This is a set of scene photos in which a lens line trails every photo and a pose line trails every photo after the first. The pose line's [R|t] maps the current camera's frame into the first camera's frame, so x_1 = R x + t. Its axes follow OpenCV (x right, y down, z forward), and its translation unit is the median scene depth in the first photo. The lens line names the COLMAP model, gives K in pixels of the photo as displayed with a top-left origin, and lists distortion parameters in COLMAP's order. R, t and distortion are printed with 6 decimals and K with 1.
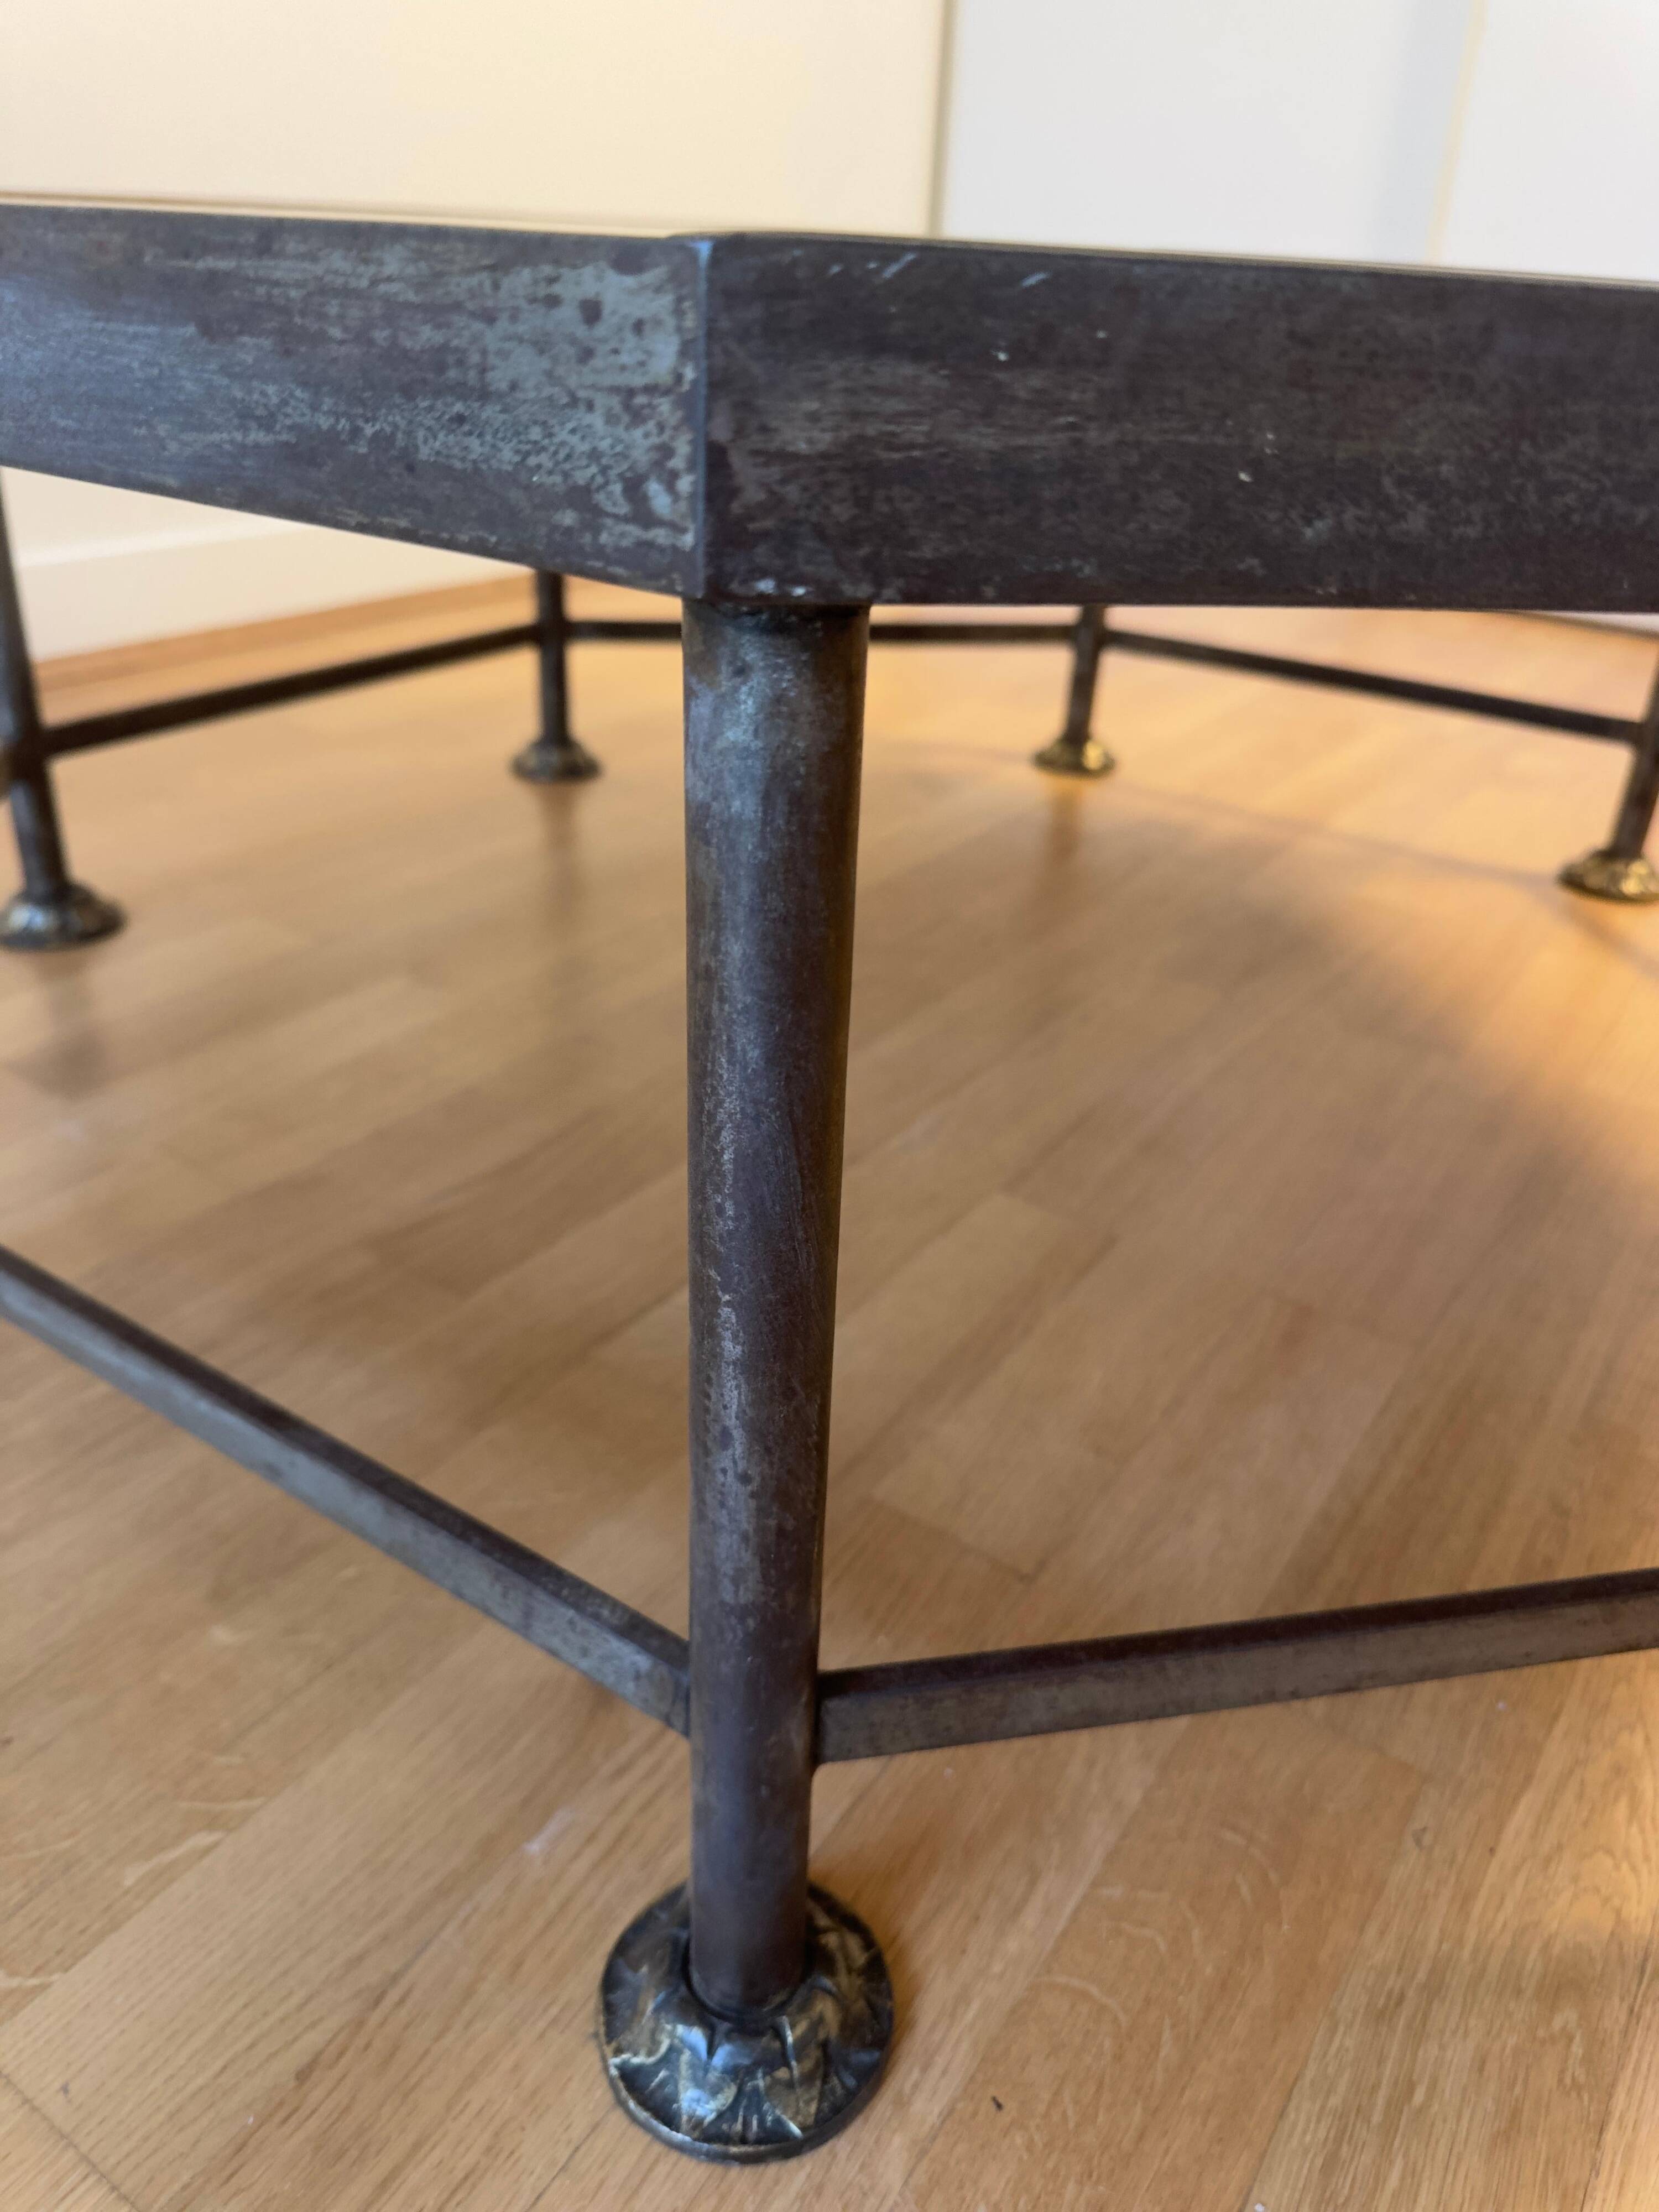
lens RADIAL K [[1575.0, 0, 830.3], [0, 1575.0, 1109.2], [0, 0, 1]] dist [0.065798, -0.099173]
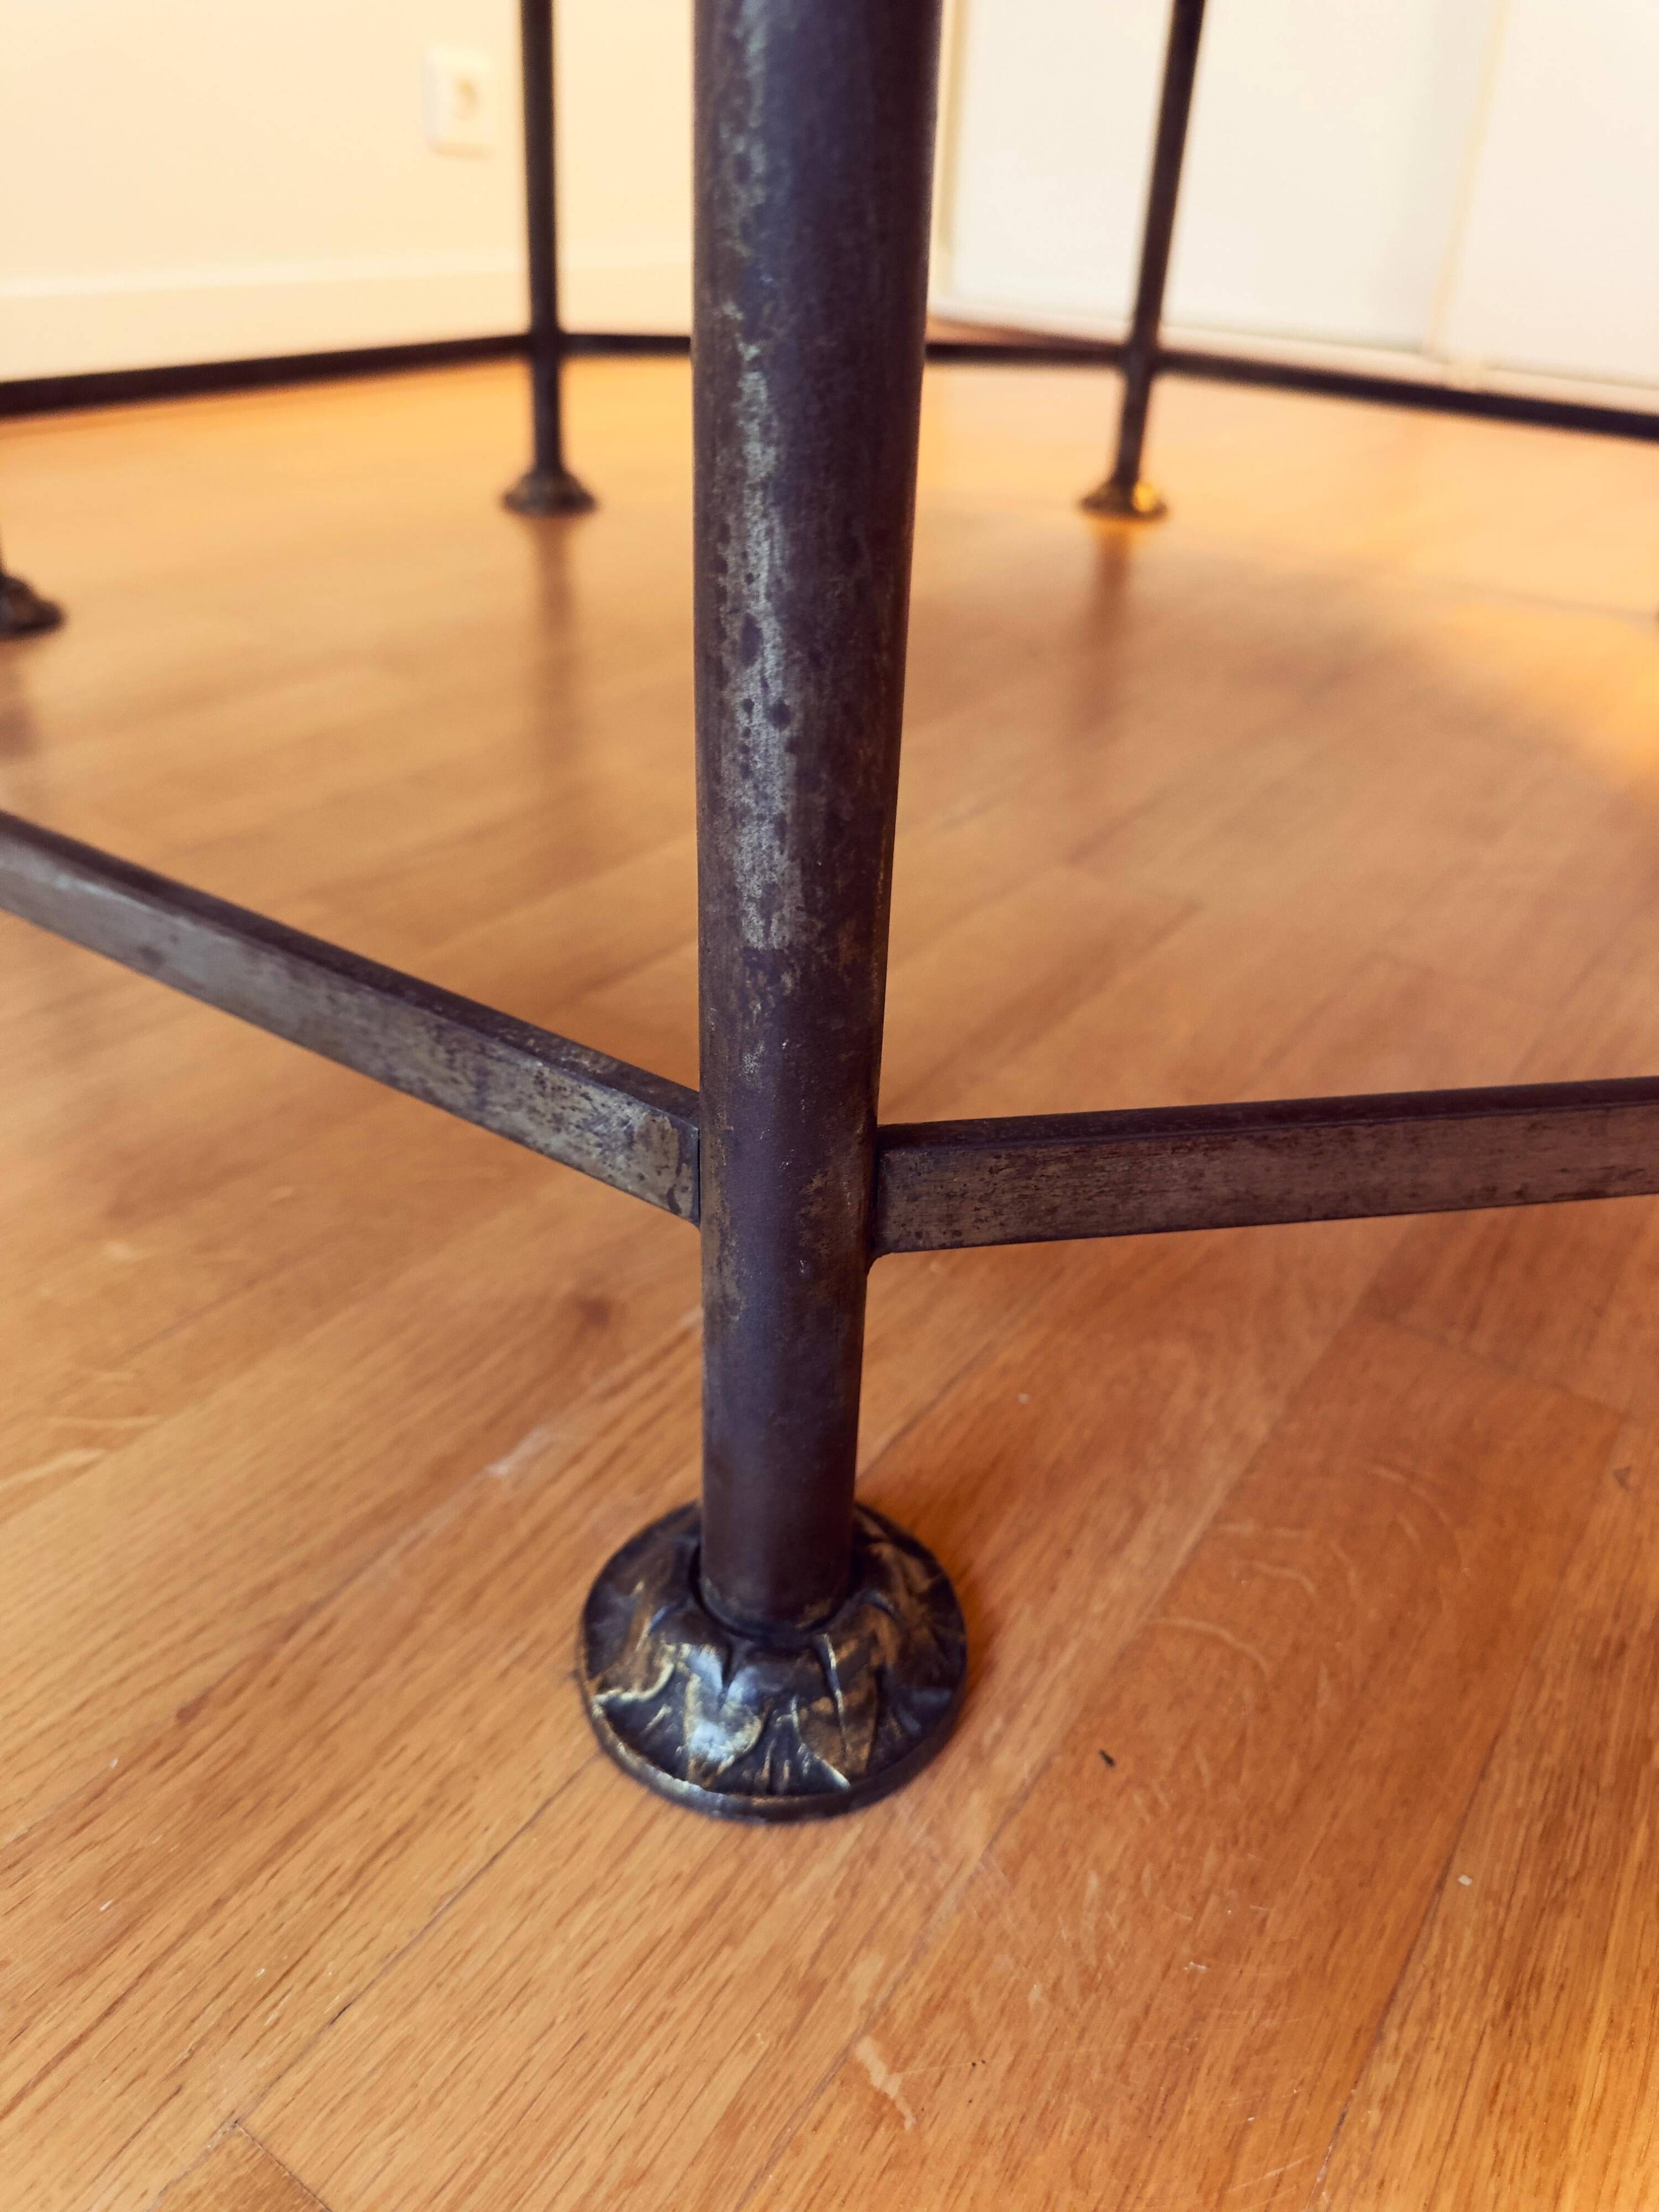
lens RADIAL K [[1705.8, 0, 841.7], [0, 1705.8, 948.4], [0, 0, 1]] dist [0.076356, -0.171443]
pose [[0.999981, 0.001462, -0.006049, -0.016201], [-0.001297, 0.999627, 0.027266, 0.216330], [0.006087, -0.027257, 0.999610, 0.192410]]
